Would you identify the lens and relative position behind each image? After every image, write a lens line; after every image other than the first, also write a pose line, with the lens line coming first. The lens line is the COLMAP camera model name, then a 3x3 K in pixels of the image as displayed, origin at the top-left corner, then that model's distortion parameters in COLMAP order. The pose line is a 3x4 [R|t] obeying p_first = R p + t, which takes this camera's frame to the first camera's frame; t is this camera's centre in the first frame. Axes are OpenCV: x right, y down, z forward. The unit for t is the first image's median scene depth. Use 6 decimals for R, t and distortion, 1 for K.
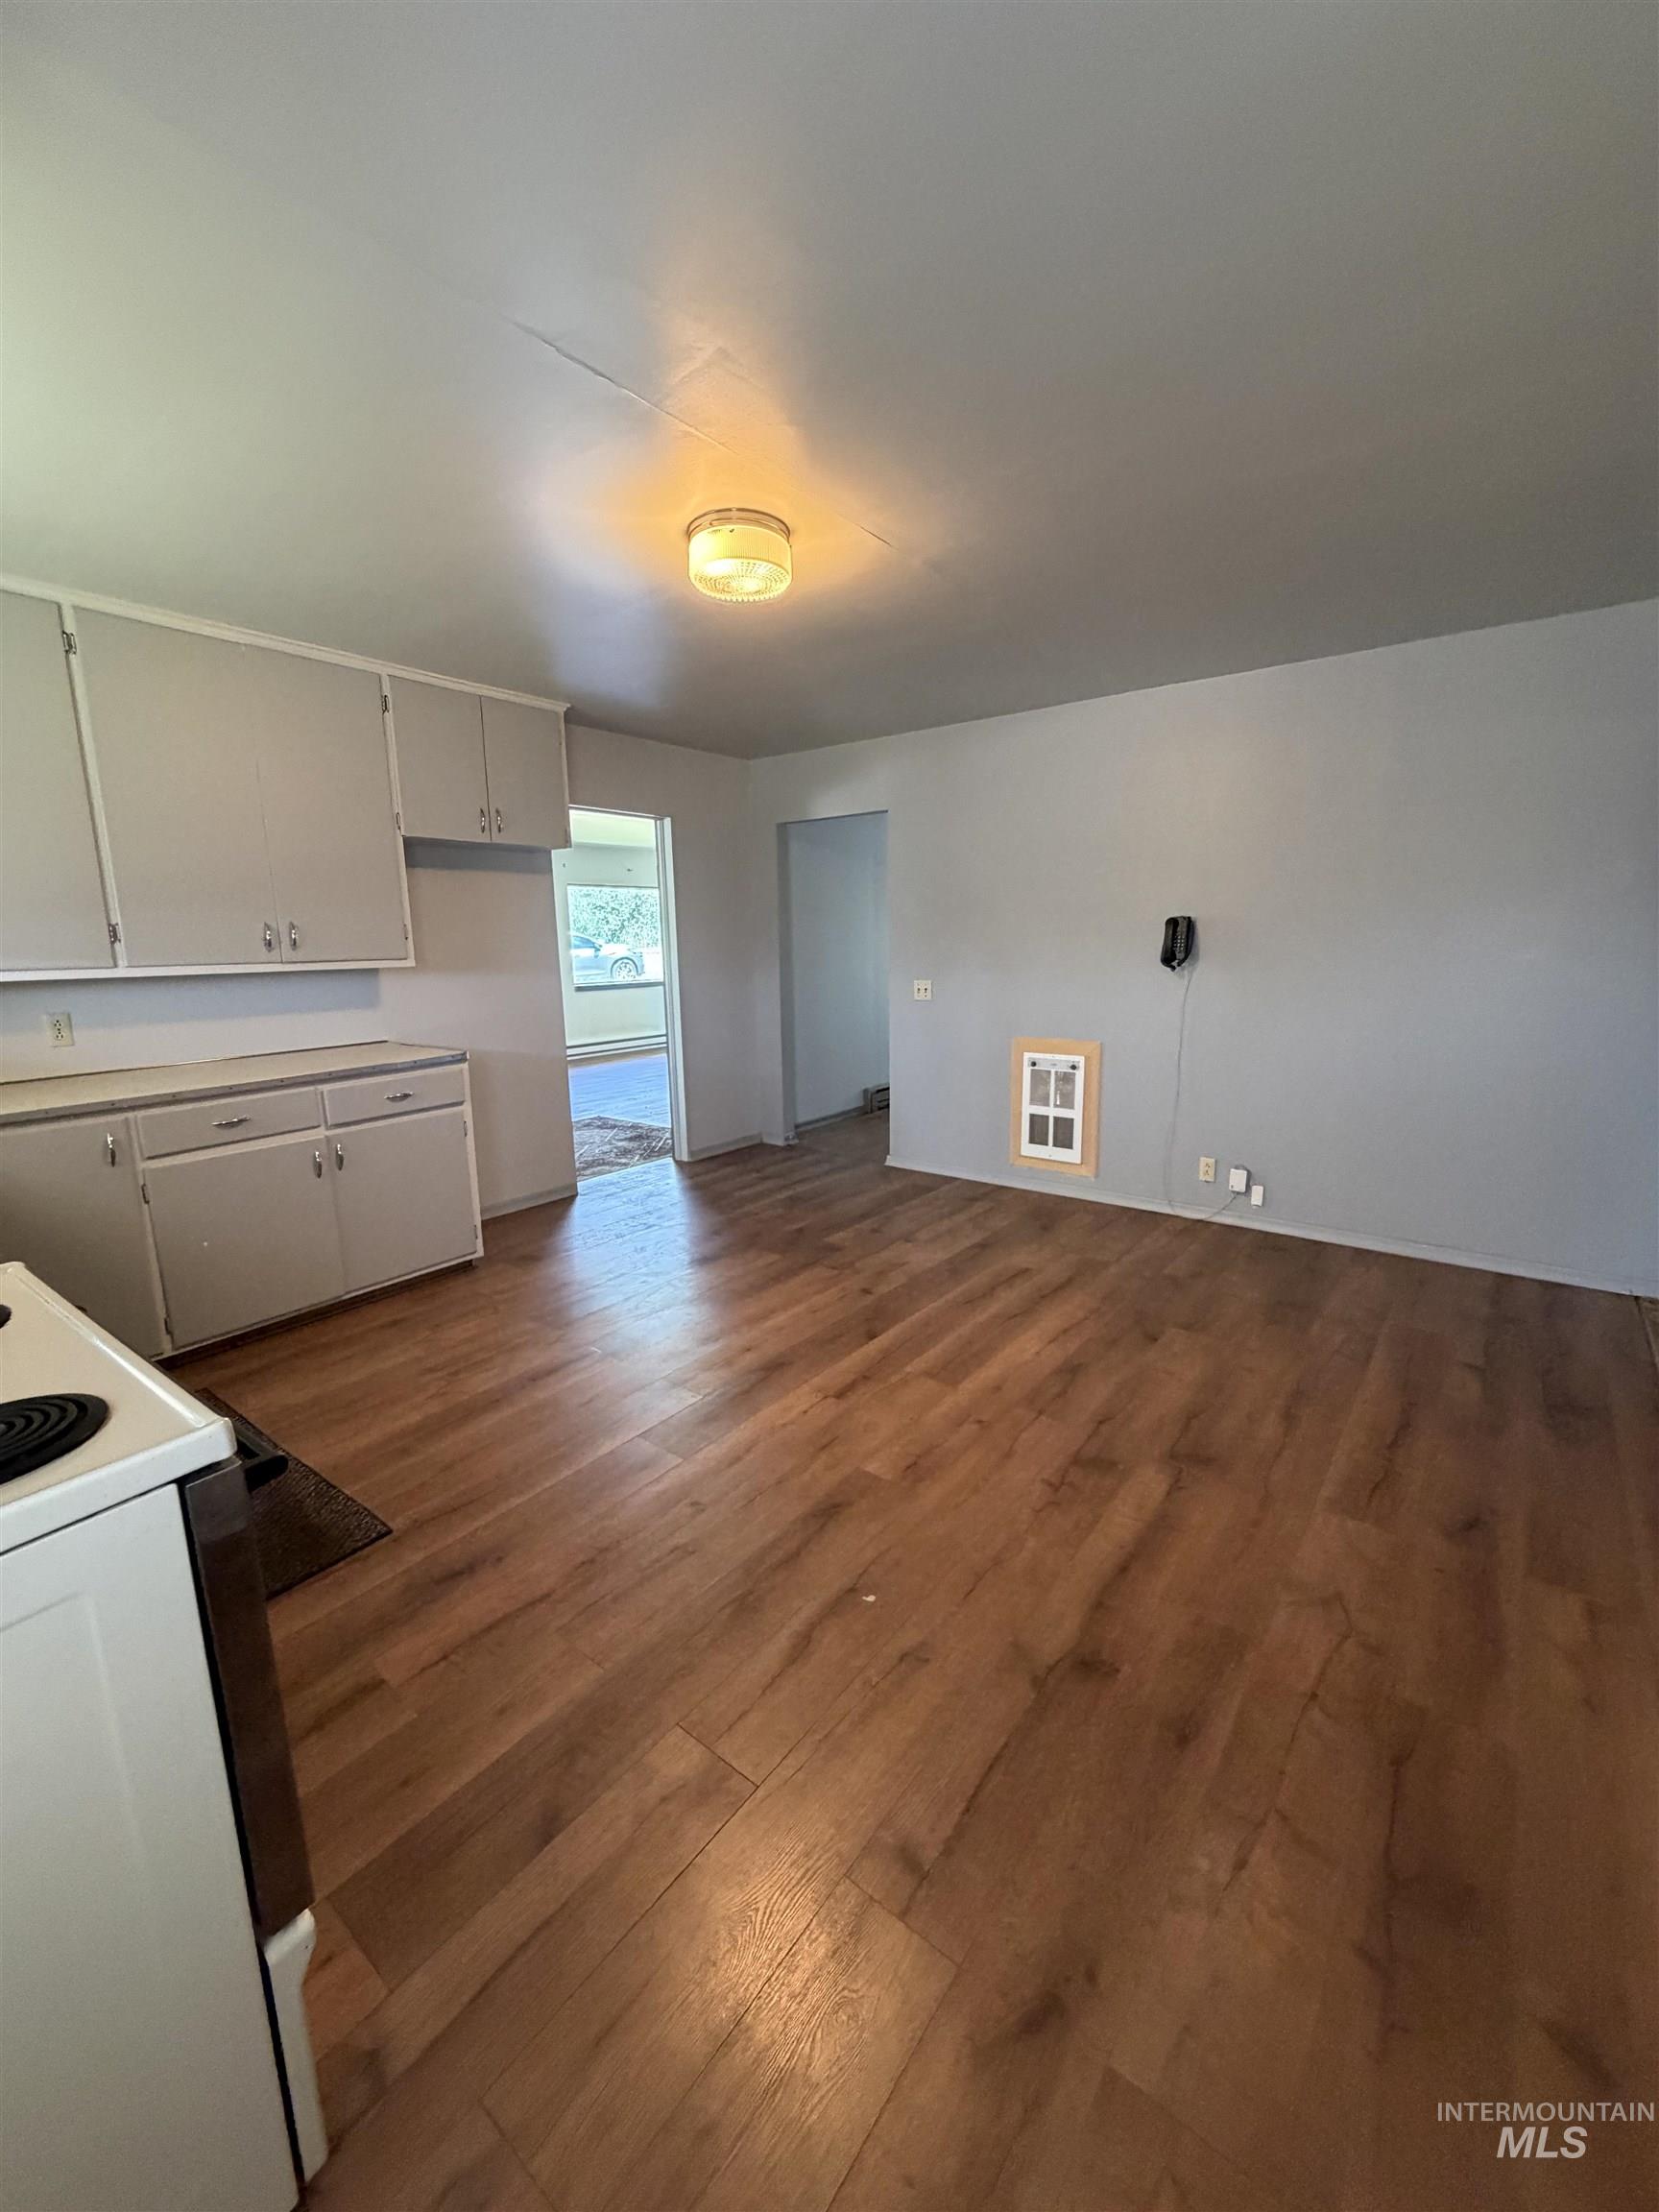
lens RADIAL K [[881.9, 0, 833.2], [0, 881.9, 1095.0], [0, 0, 1]] dist [-0.003374, -0.000288]
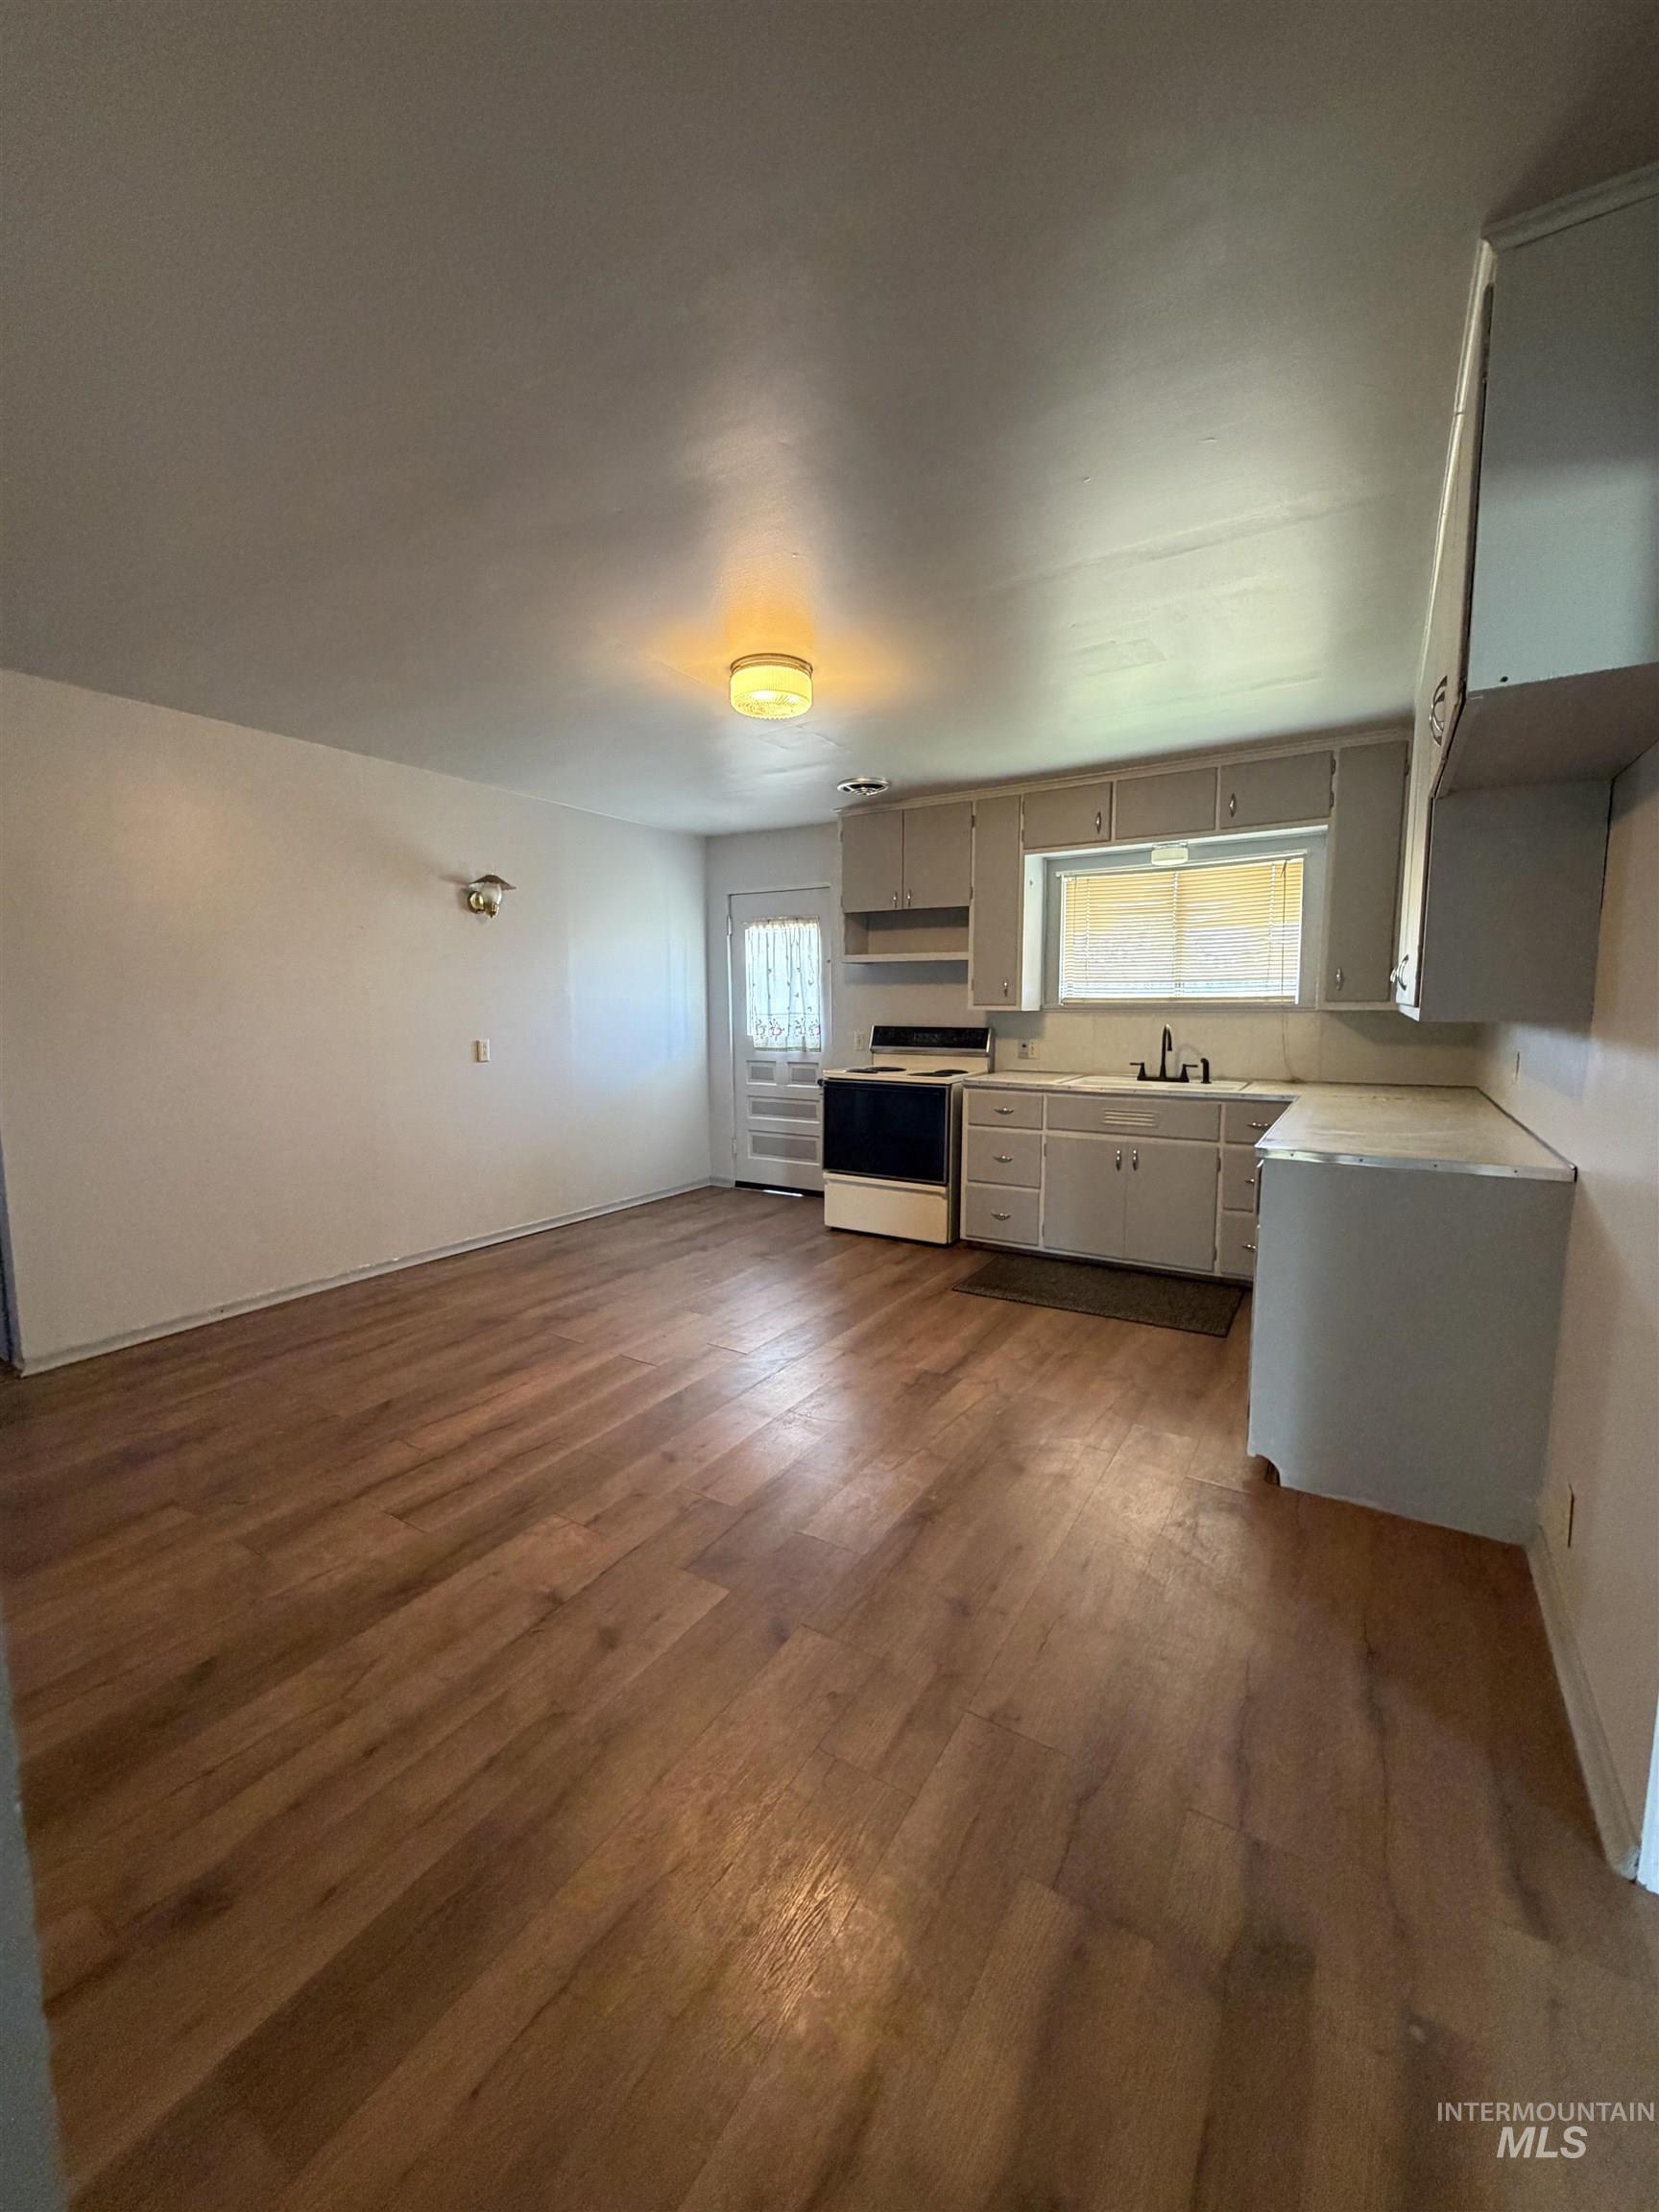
lens RADIAL K [[881.9, 0, 820.9], [0, 881.9, 1101.7], [0, 0, 1]] dist [-0.003374, -0.000288]
pose [[-0.995426, 0.030209, -0.090635, -0.033433], [0.002977, 0.958040, 0.286618, -0.291705], [0.095490, 0.285038, -0.953748, 1.712025]]
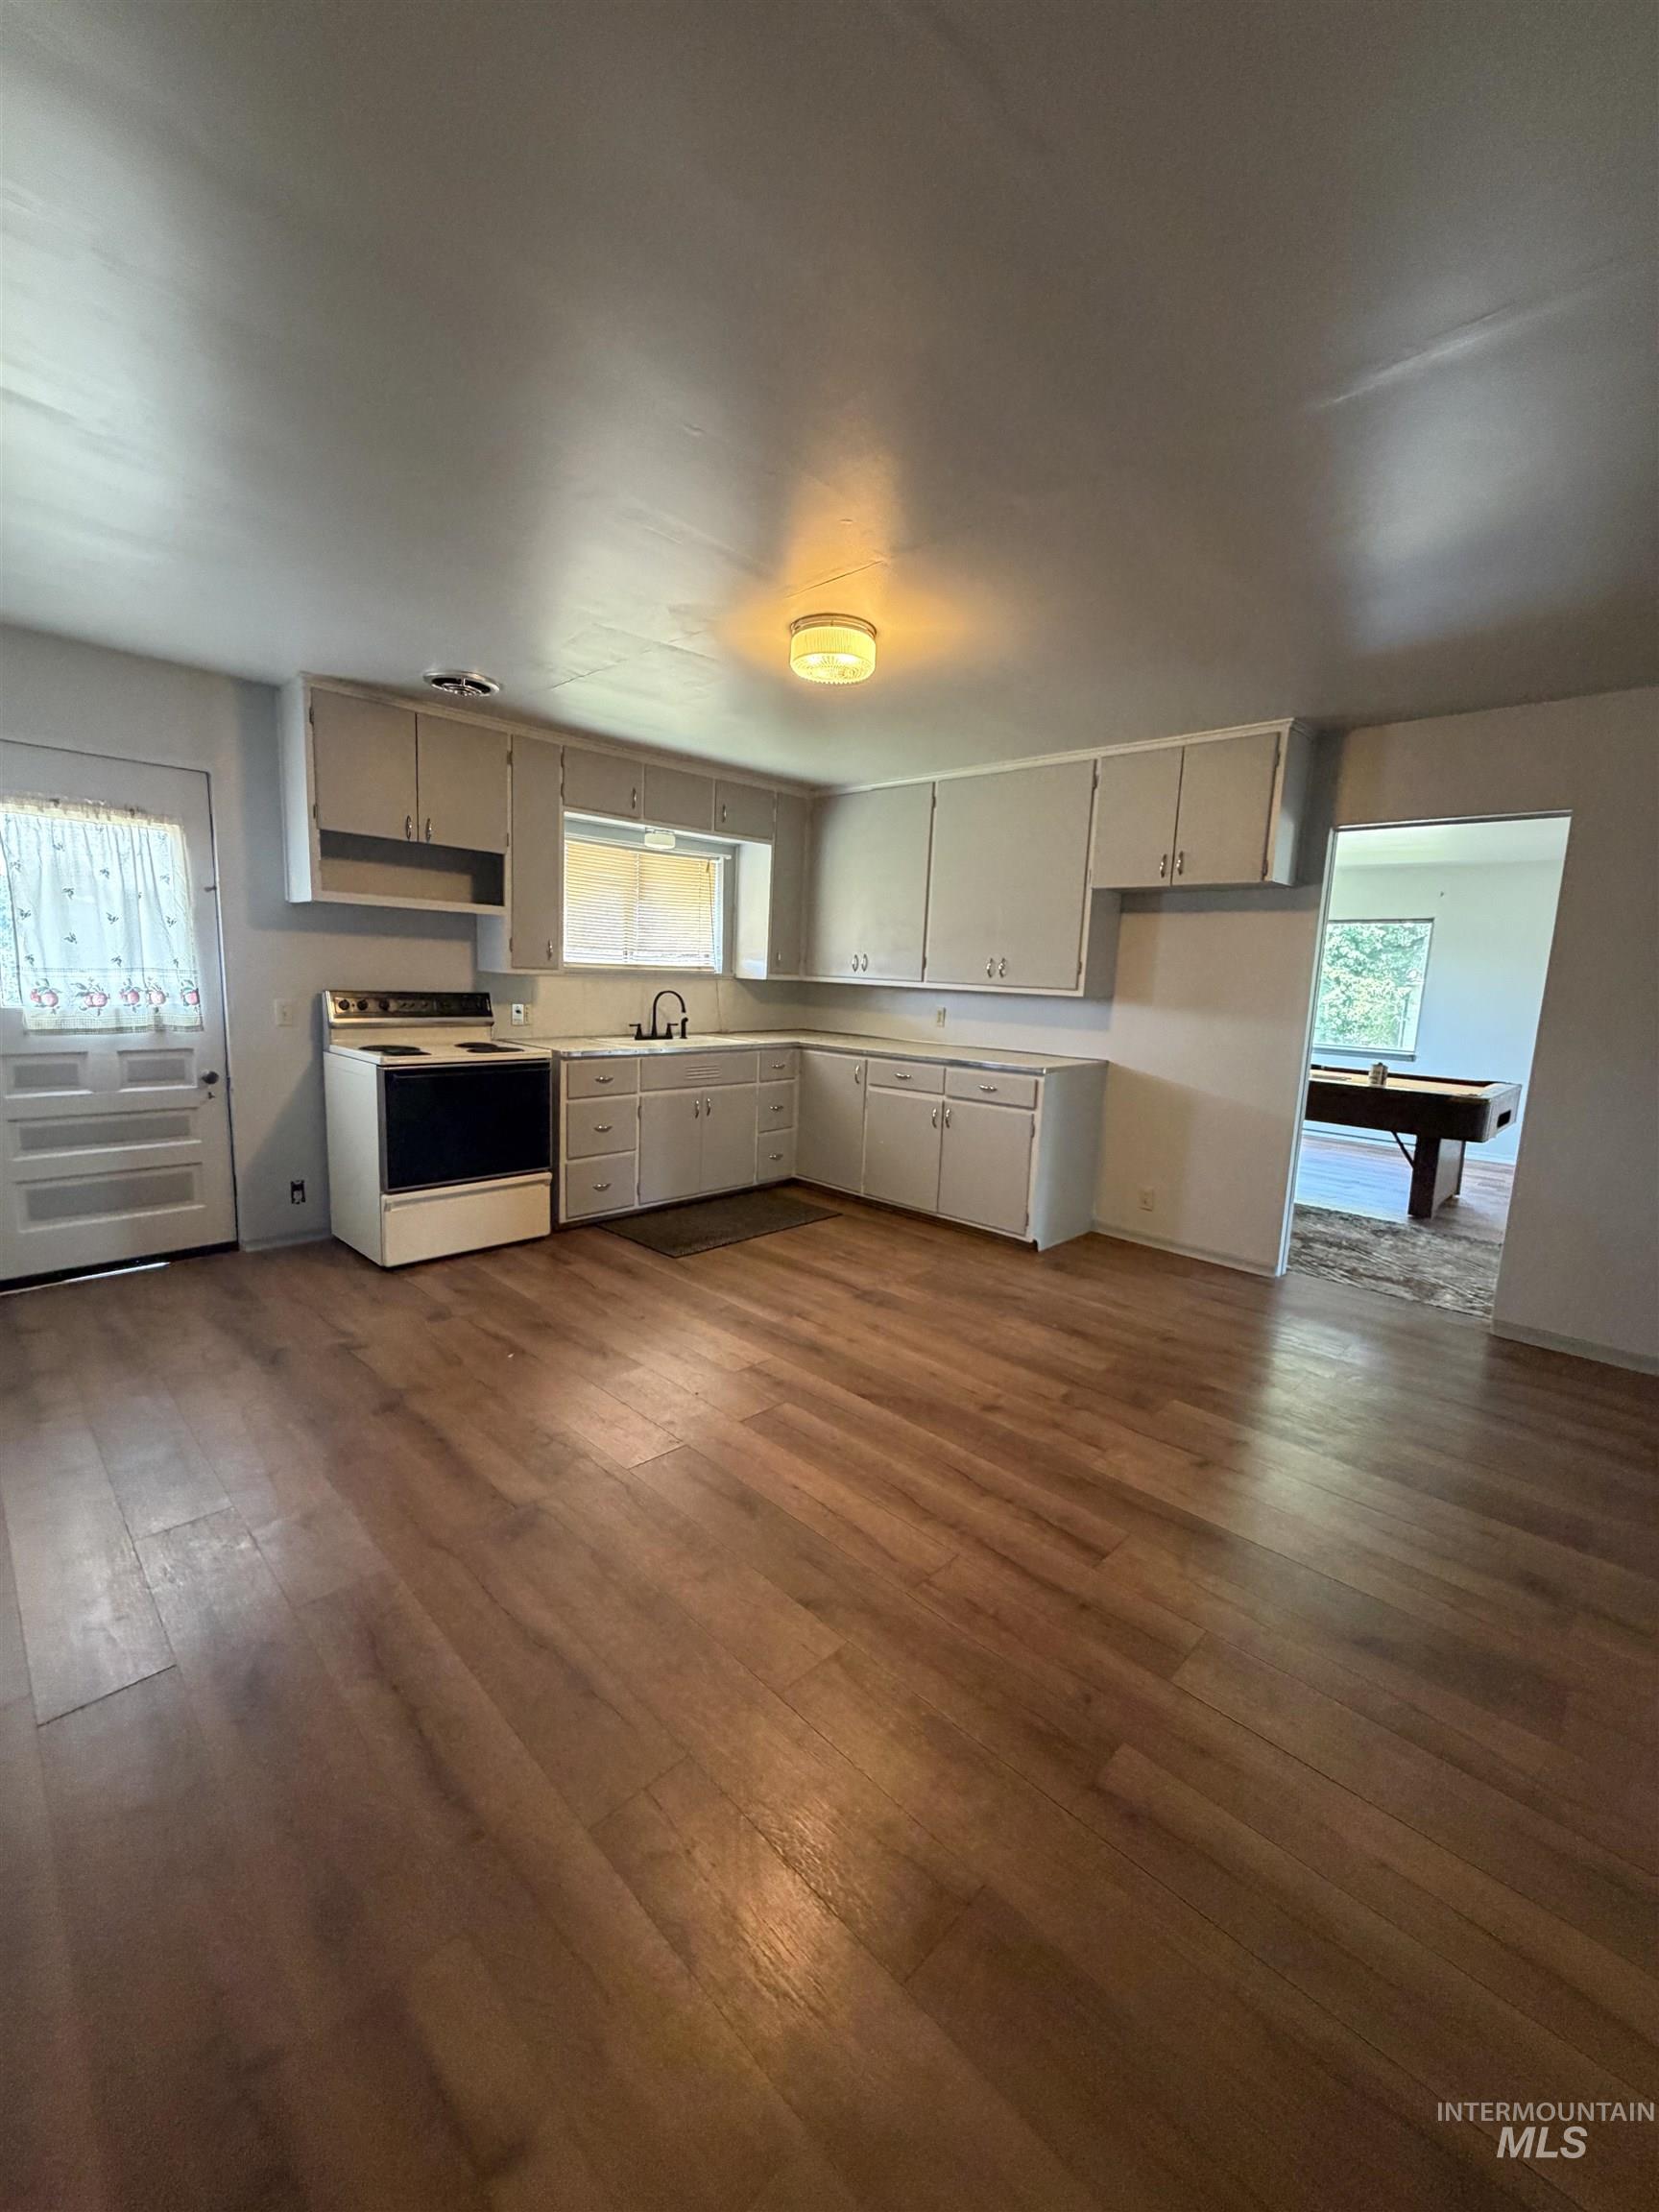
lens RADIAL K [[881.9, 0, 841.2], [0, 881.9, 1107.6], [0, 0, 1]] dist [-0.003374, -0.000288]
pose [[-0.107122, 0.167522, -0.980031, 0.842137], [-0.214198, 0.958668, 0.187283, -0.174634], [0.970899, 0.229983, -0.066811, 0.894296]]
